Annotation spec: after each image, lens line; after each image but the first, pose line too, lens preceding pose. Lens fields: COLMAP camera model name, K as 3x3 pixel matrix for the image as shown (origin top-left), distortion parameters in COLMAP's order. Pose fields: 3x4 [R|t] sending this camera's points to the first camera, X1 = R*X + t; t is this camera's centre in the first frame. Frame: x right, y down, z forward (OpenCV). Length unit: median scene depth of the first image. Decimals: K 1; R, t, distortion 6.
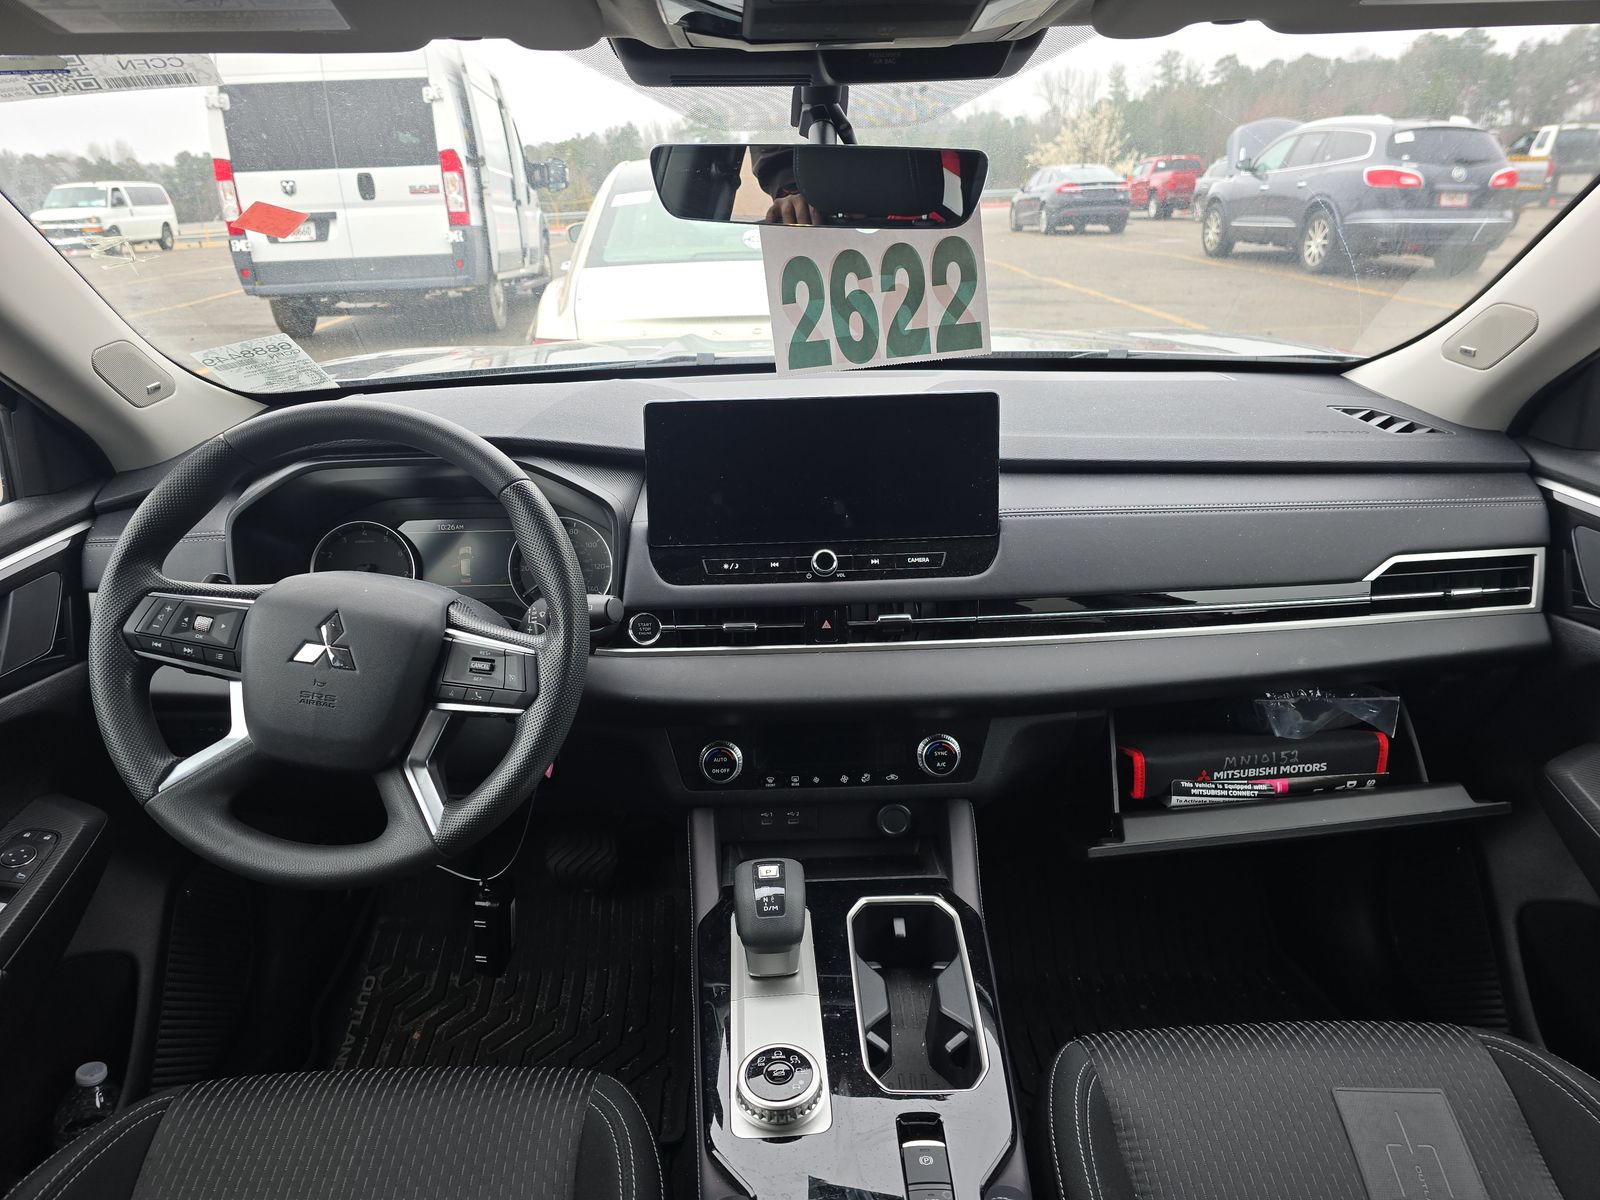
lens RADIAL K [[1042.8, 0, 800.0], [0, 1042.8, 600.0], [0, 0, 1]] dist [0.064365, -0.068066]
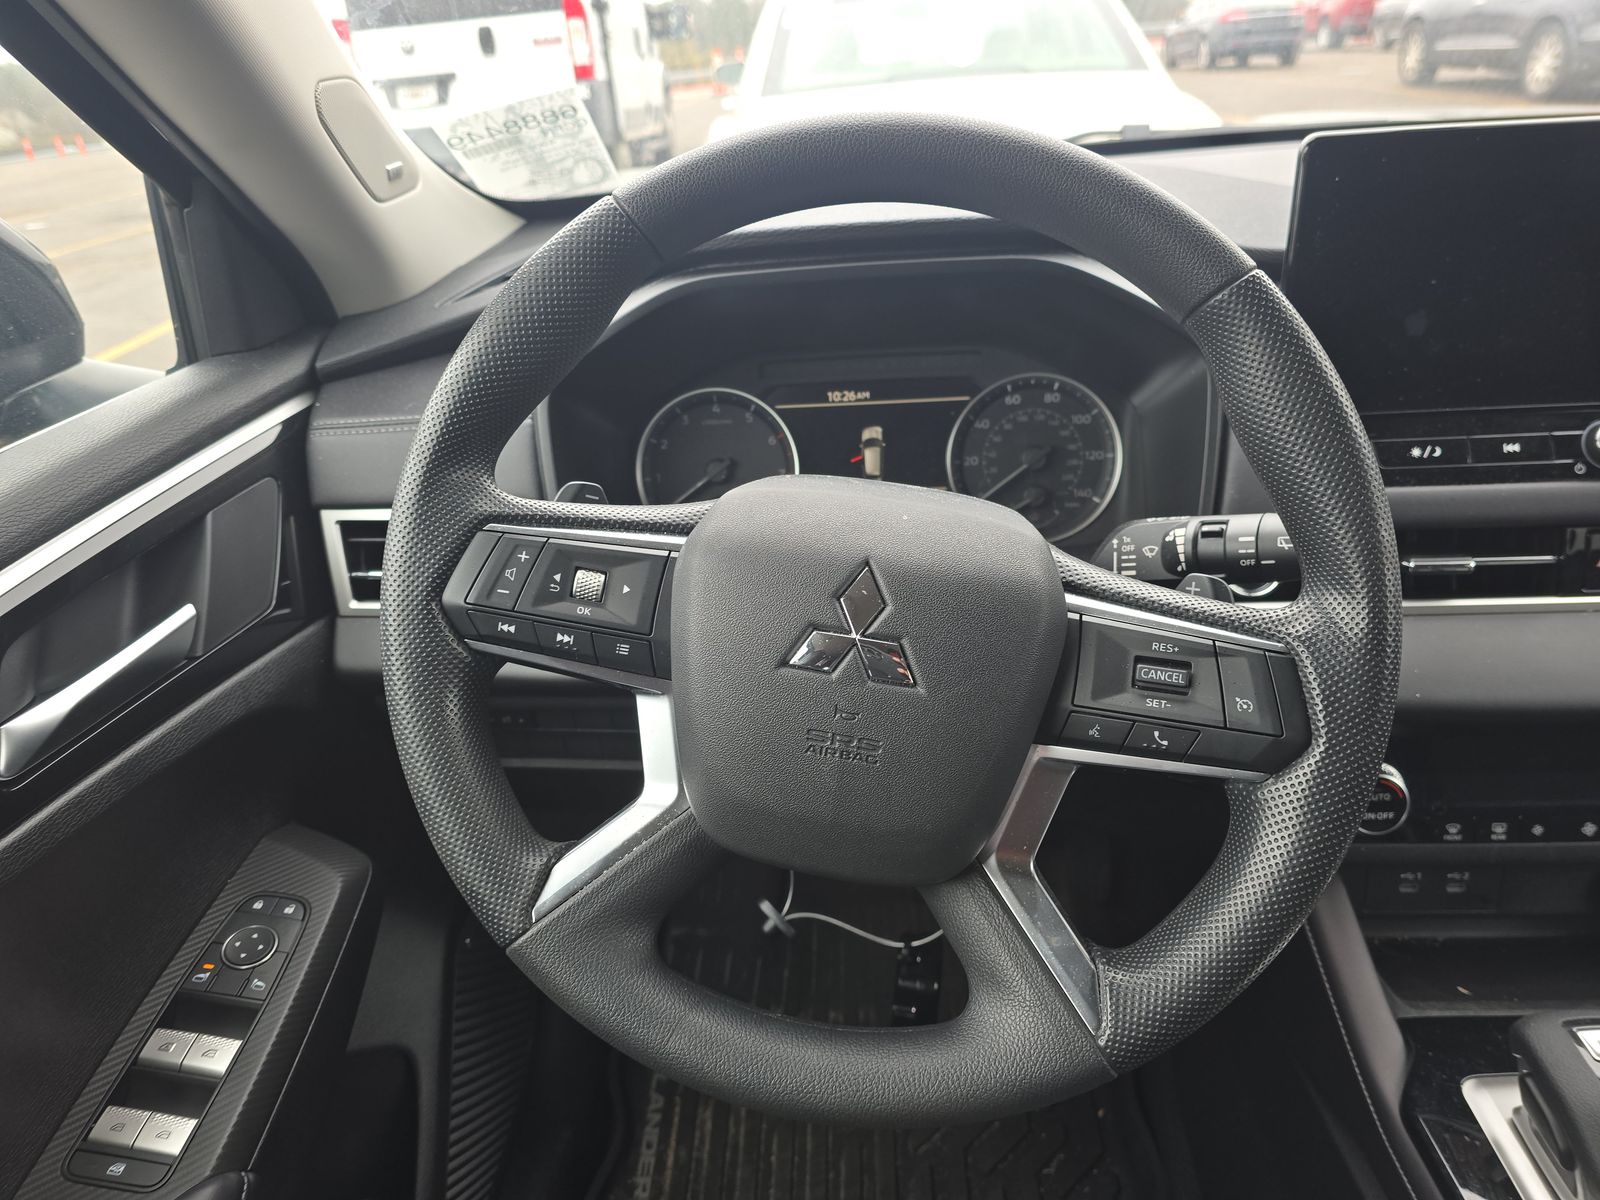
lens RADIAL K [[1050.6, 0, 800.0], [0, 1050.6, 600.0], [0, 0, 1]] dist [0.052454, -0.066273]
pose [[0.995050, 0.000508, -0.099373, -0.335955], [0.010282, 0.994094, 0.108038, -0.019268], [0.098841, -0.108525, 0.989168, 0.414680]]
